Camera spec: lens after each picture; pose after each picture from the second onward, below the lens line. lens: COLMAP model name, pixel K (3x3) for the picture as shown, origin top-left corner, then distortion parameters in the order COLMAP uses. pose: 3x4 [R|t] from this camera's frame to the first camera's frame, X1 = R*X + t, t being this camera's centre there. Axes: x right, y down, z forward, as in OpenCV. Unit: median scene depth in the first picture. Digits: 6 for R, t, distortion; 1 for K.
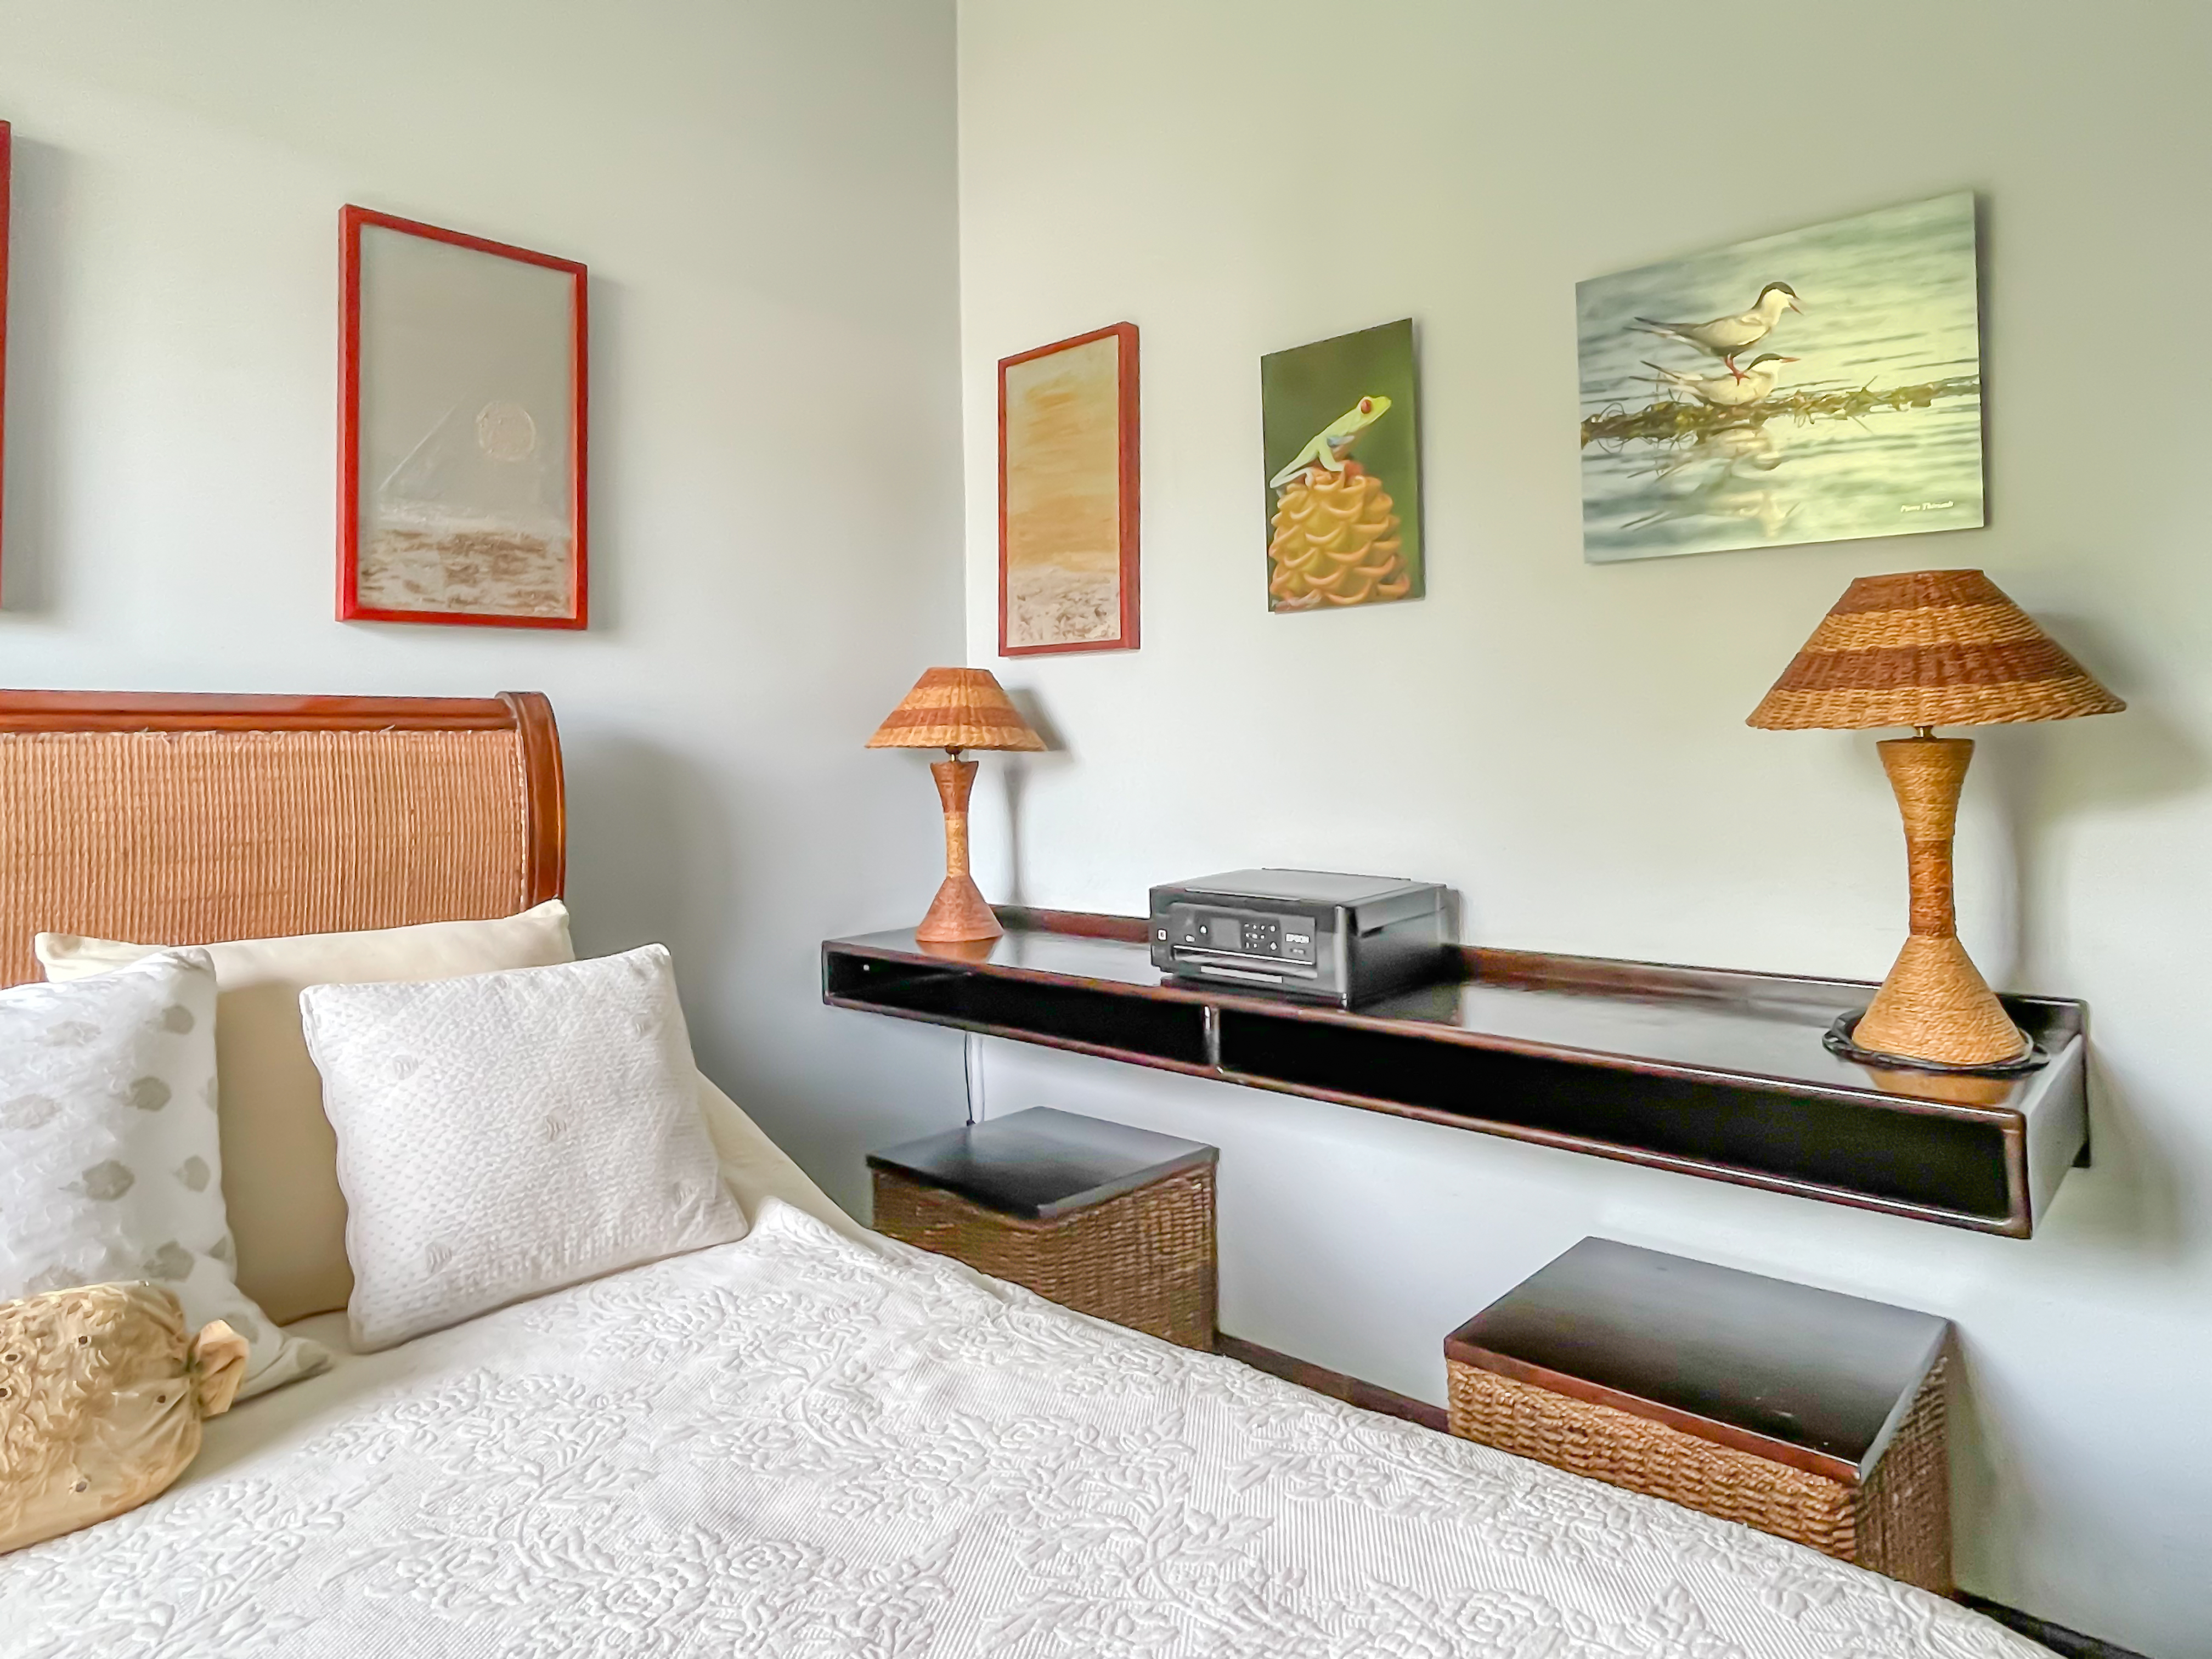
lens RADIAL K [[1325.6, 0, 1107.7], [0, 1325.6, 766.7], [0, 0, 1]] dist [-0.020370, 0.000913]
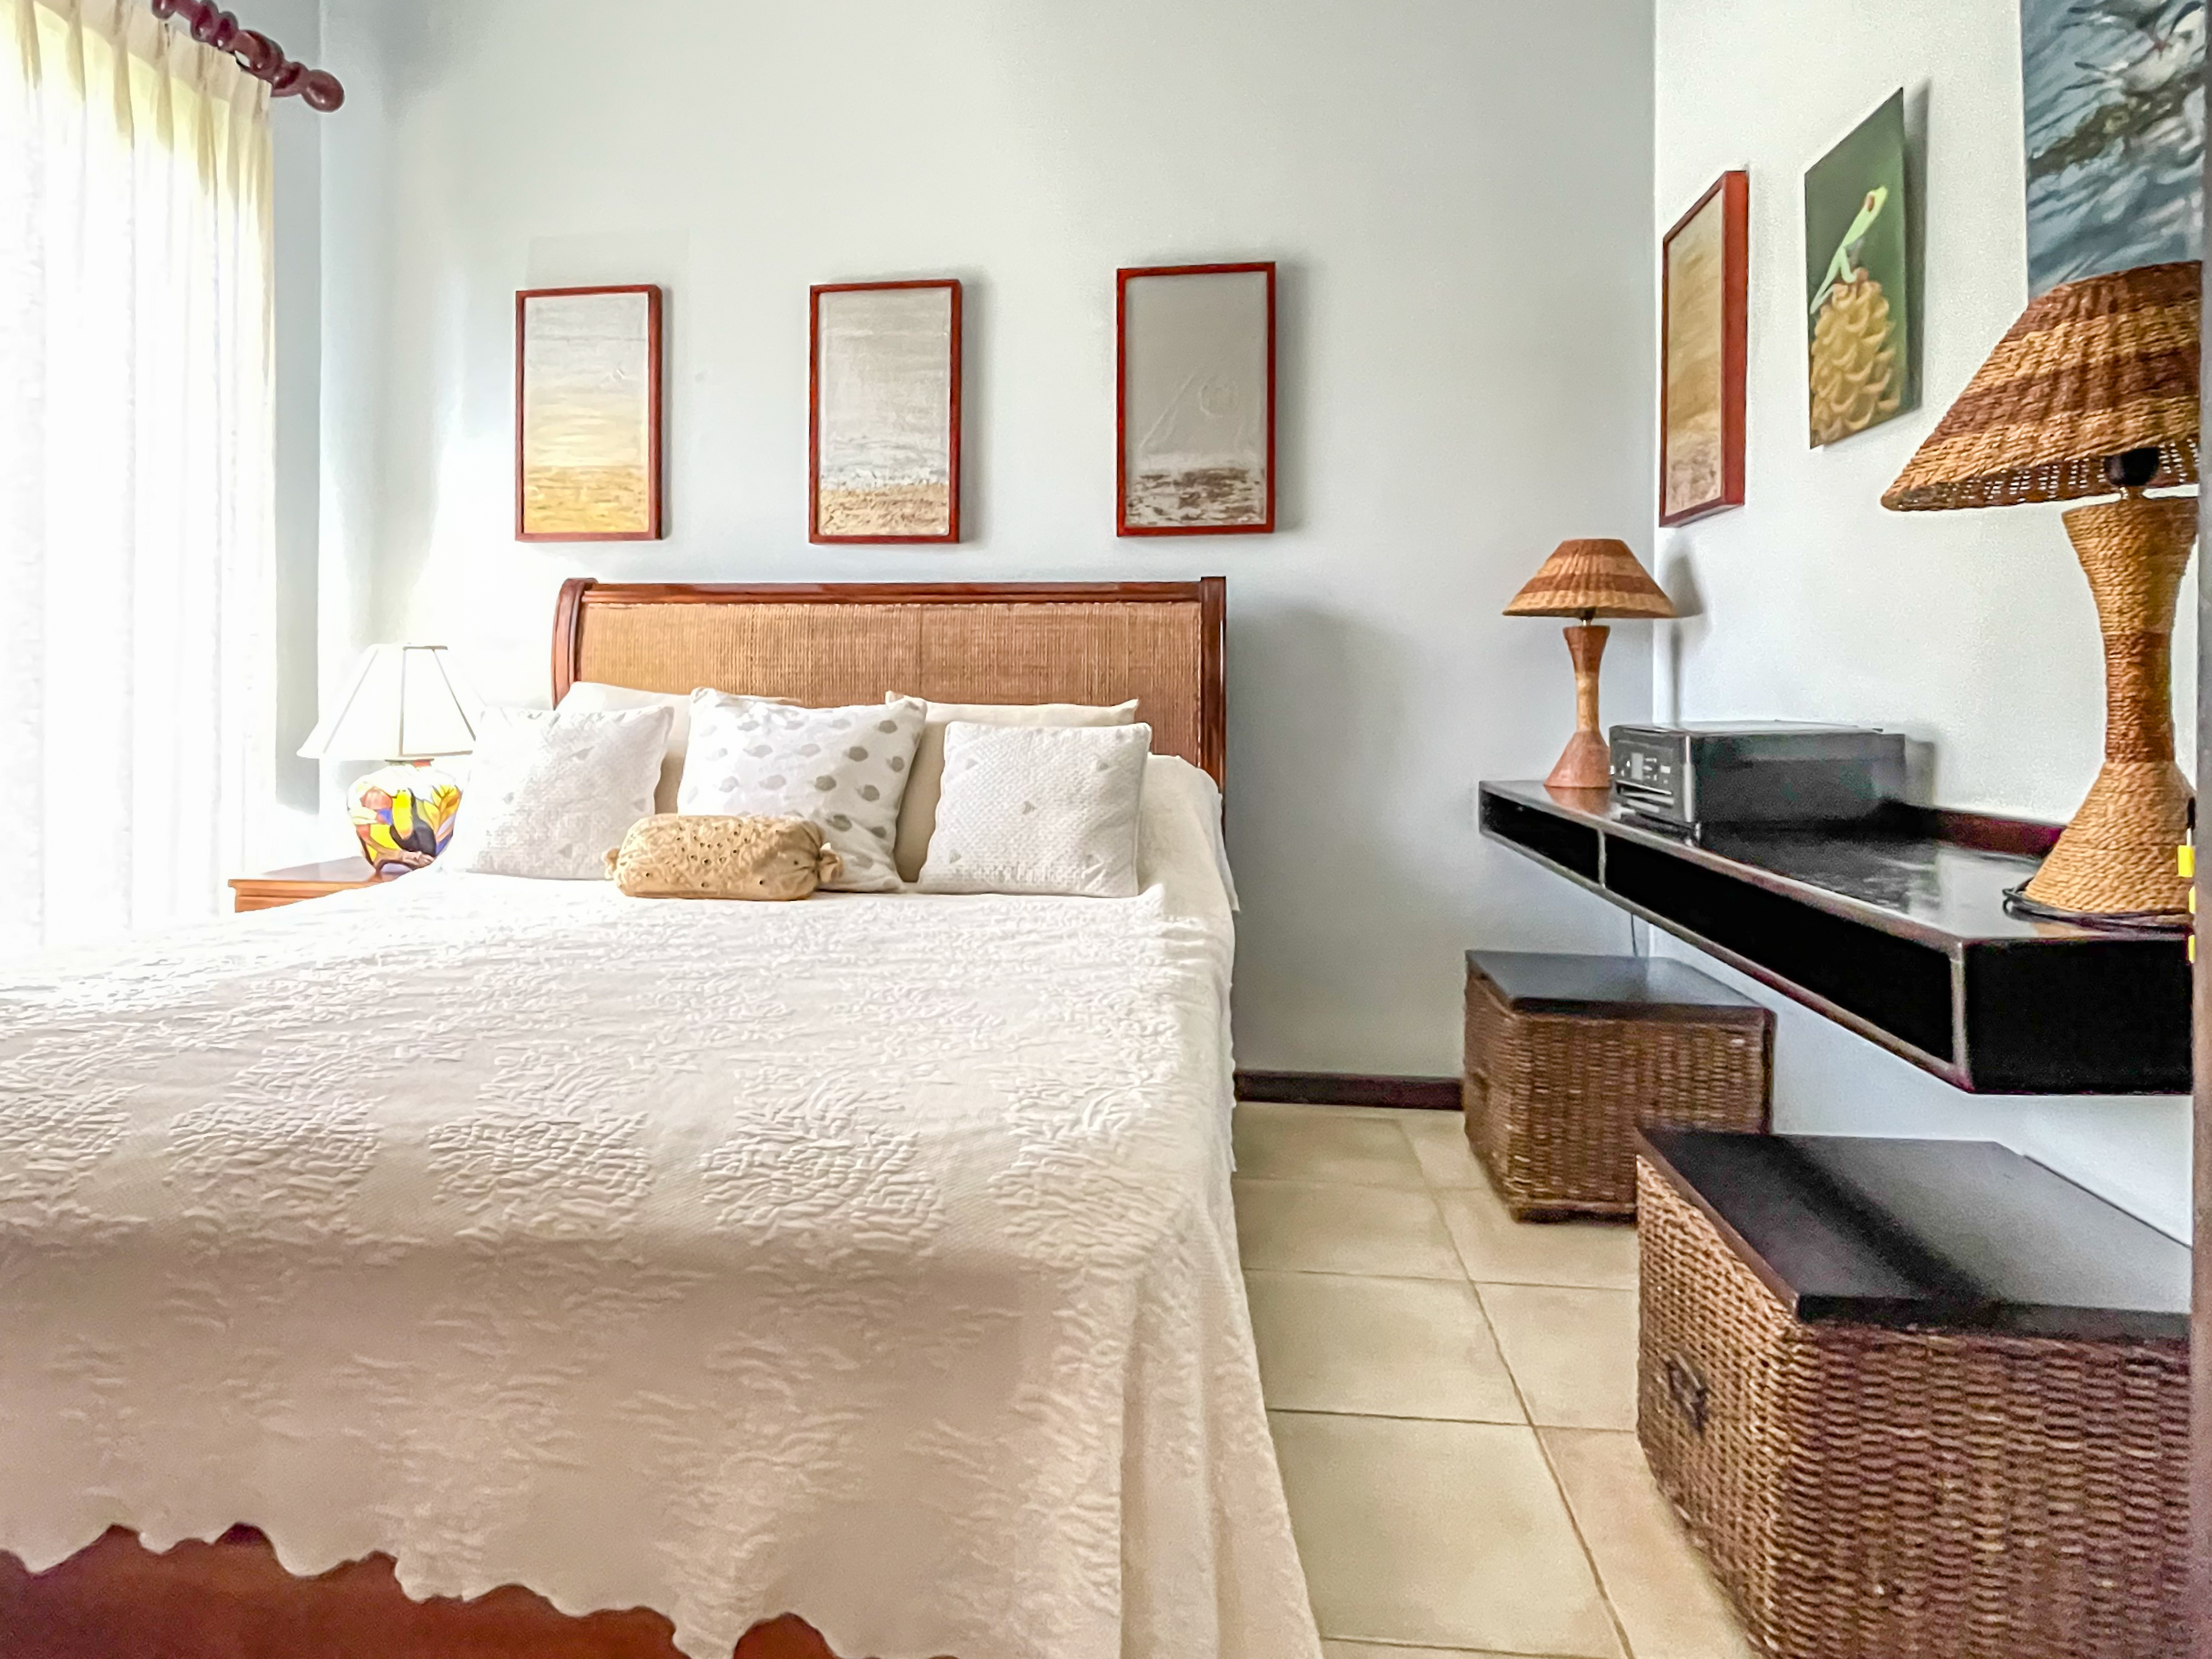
lens RADIAL K [[1318.4, 0, 1106.0], [0, 1318.4, 829.5], [0, 0, 1]] dist [0.002082, 0.002866]
pose [[0.575134, 0.094191, -0.812619, 0.720850], [-0.023144, 0.994825, 0.098930, 0.082663], [0.817732, -0.038090, 0.574338, 0.041748]]
